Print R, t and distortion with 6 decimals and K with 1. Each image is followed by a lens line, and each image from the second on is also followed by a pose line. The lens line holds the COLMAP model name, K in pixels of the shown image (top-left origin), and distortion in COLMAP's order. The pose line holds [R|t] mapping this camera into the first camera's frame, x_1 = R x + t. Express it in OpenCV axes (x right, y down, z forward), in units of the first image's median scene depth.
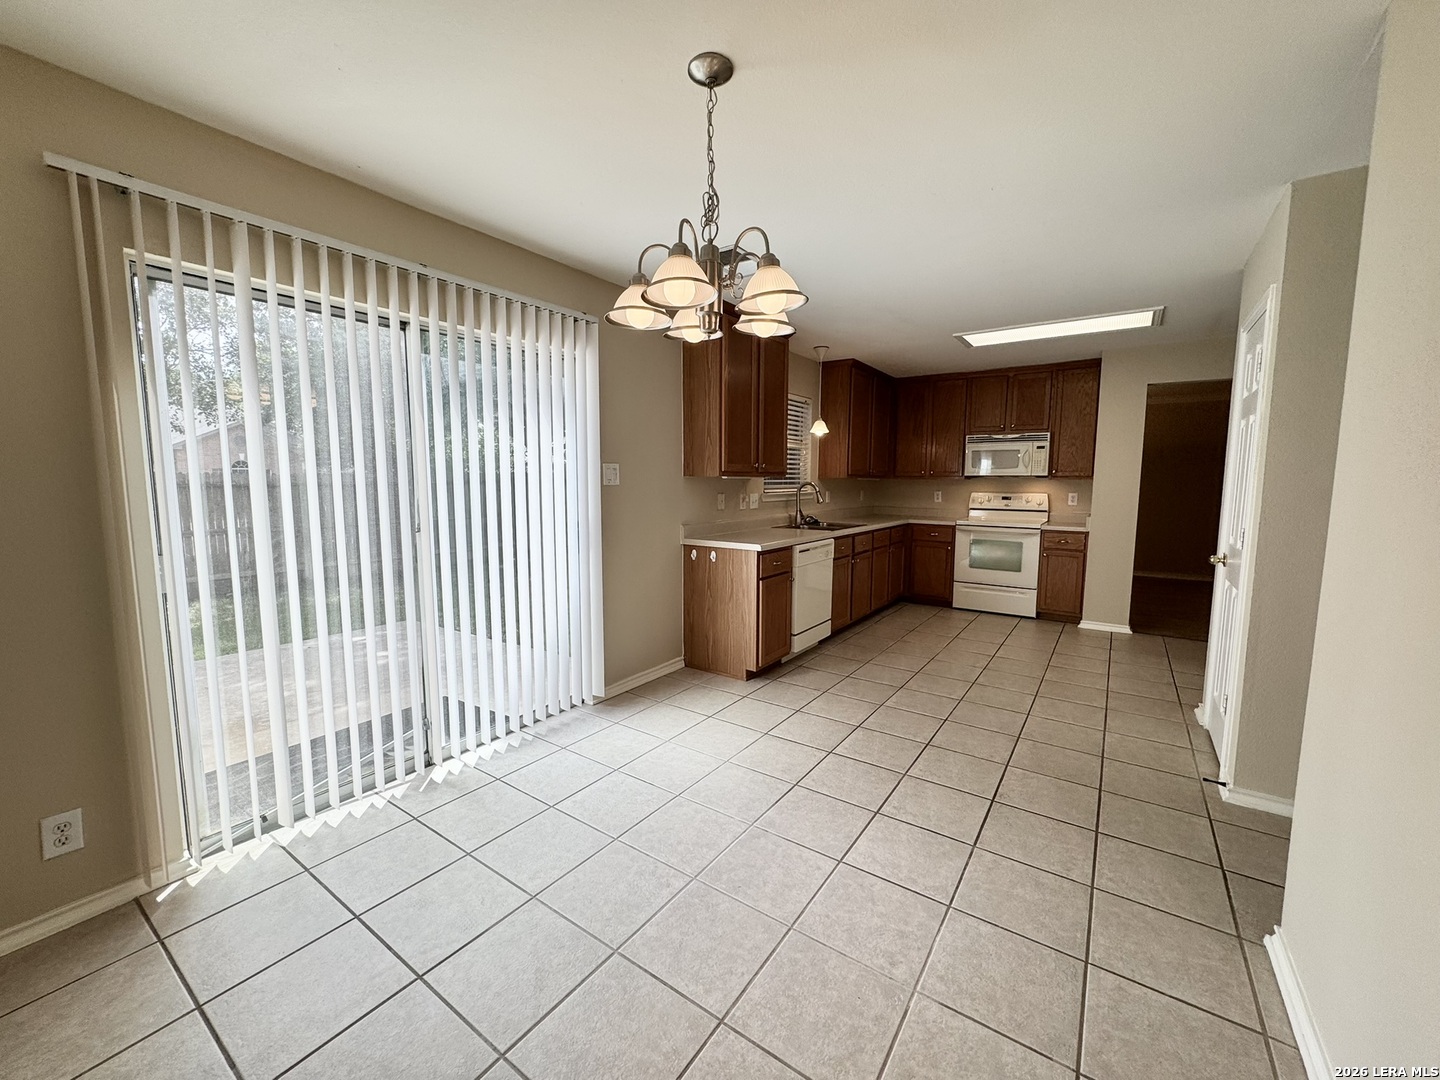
lens RADIAL K [[575.0, 0, 721.1], [0, 575.0, 539.6], [0, 0, 1]] dist [-0.000526, 0.000307]
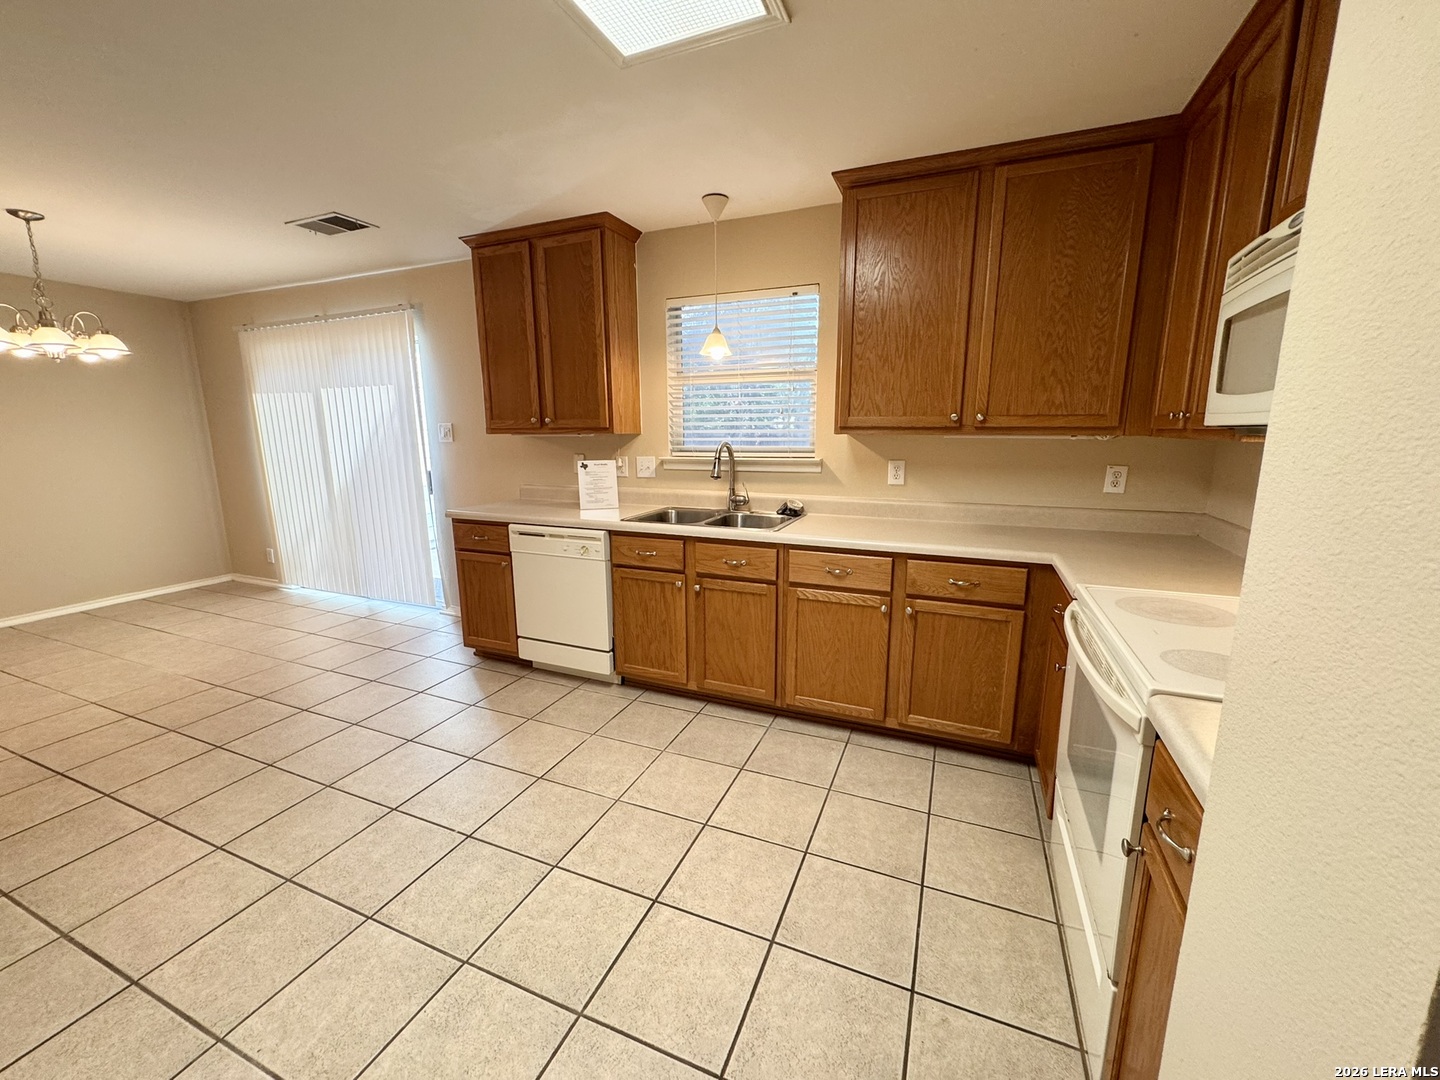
lens RADIAL K [[575.0, 0, 721.1], [0, 575.0, 539.6], [0, 0, 1]] dist [-0.000526, 0.000307]
pose [[0.209656, 0.178428, -0.961357, 0.680110], [-0.099535, 0.981996, 0.160551, -0.087904], [0.972696, 0.062028, 0.223641, 0.795587]]
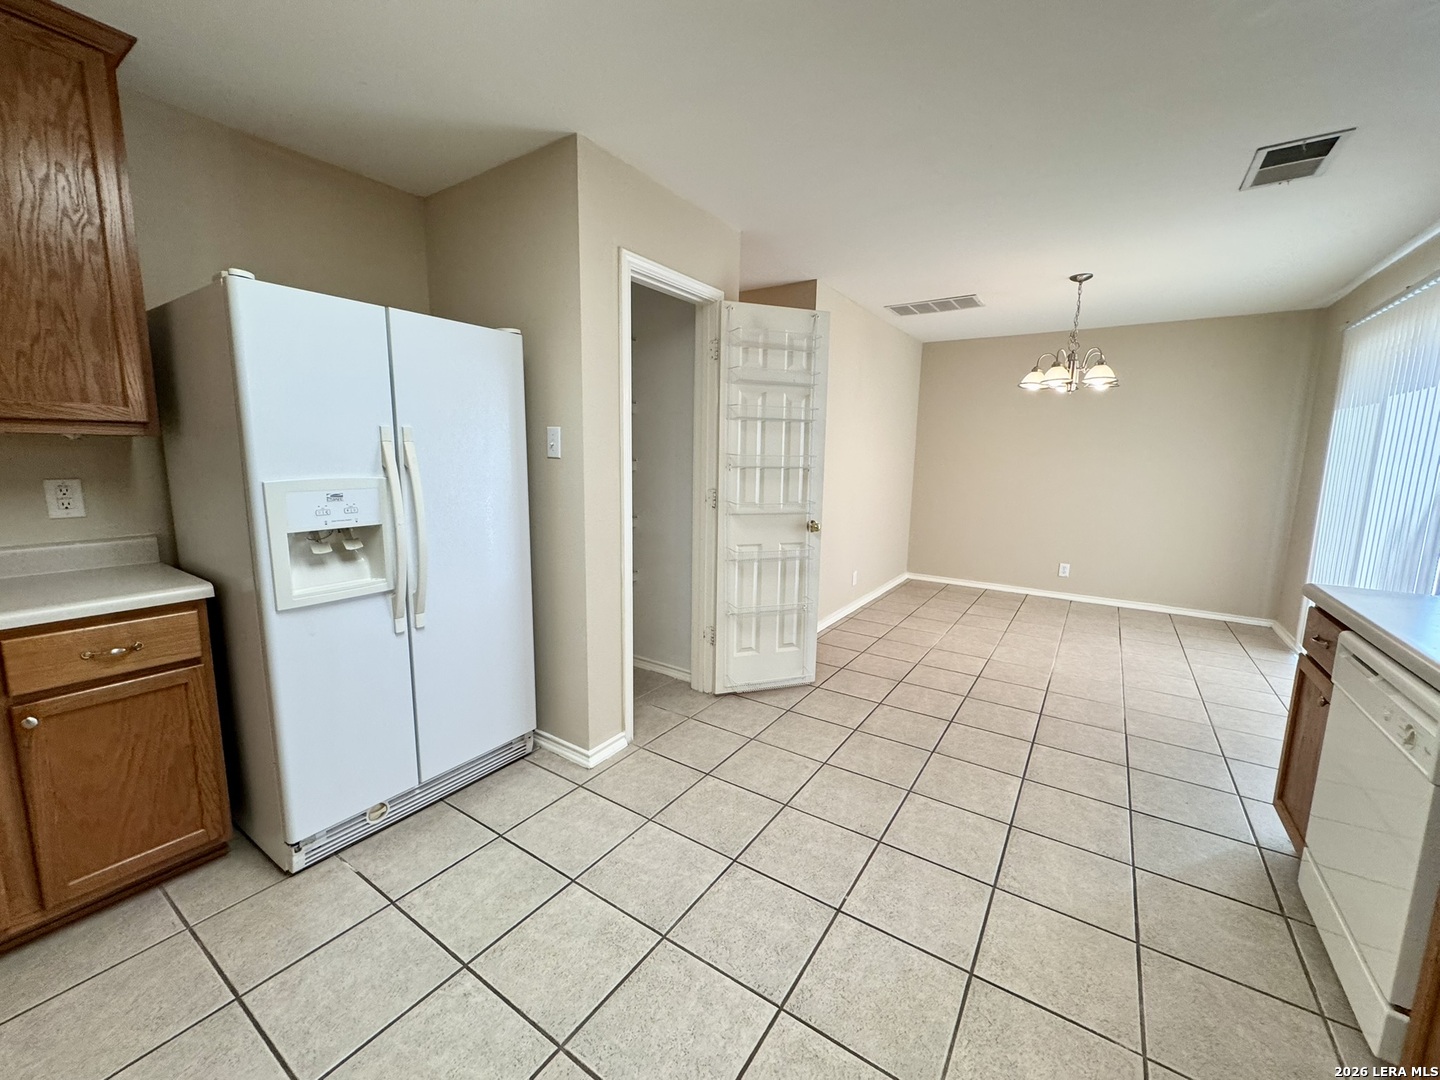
lens RADIAL K [[575.0, 0, 721.1], [0, 575.0, 539.6], [0, 0, 1]] dist [-0.000526, 0.000307]
pose [[-0.999619, -0.019689, -0.019347, 0.409287], [-0.023979, 0.966568, 0.255286, -0.100426], [0.013674, 0.255652, -0.966672, 0.977994]]
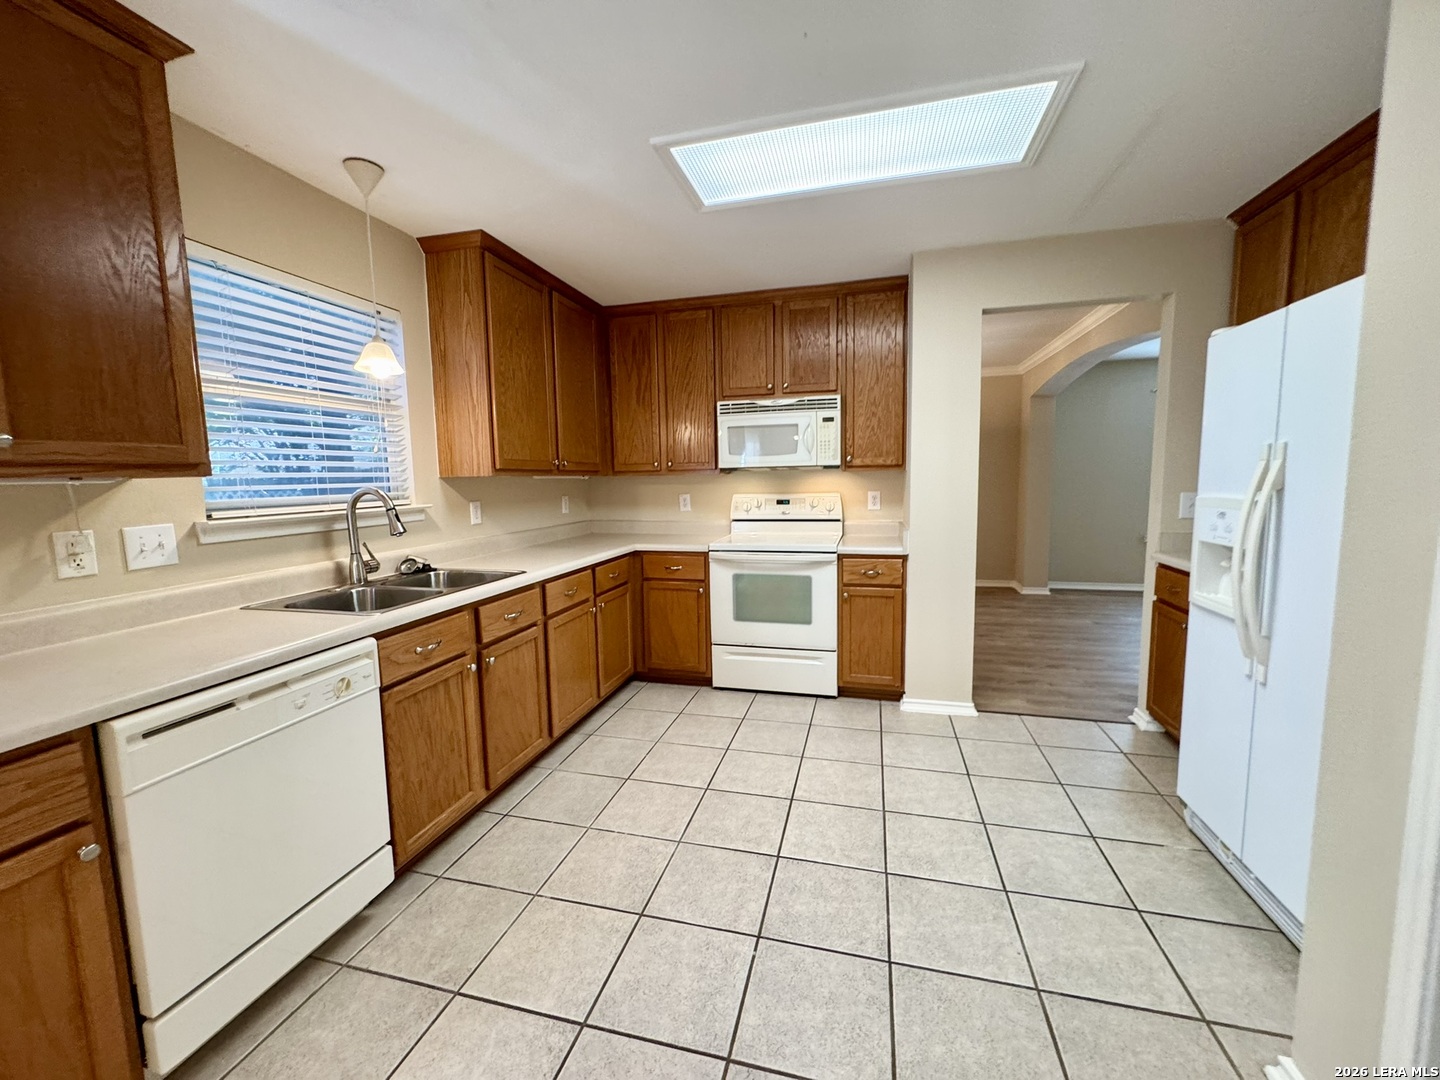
lens RADIAL K [[575.0, 0, 721.1], [0, 575.0, 539.6], [0, 0, 1]] dist [-0.000526, 0.000307]
pose [[0.938788, -0.060922, 0.339065, 0.229929], [0.060289, 0.998104, 0.012411, -0.045788], [-0.339179, 0.008790, 0.940681, 0.457835]]
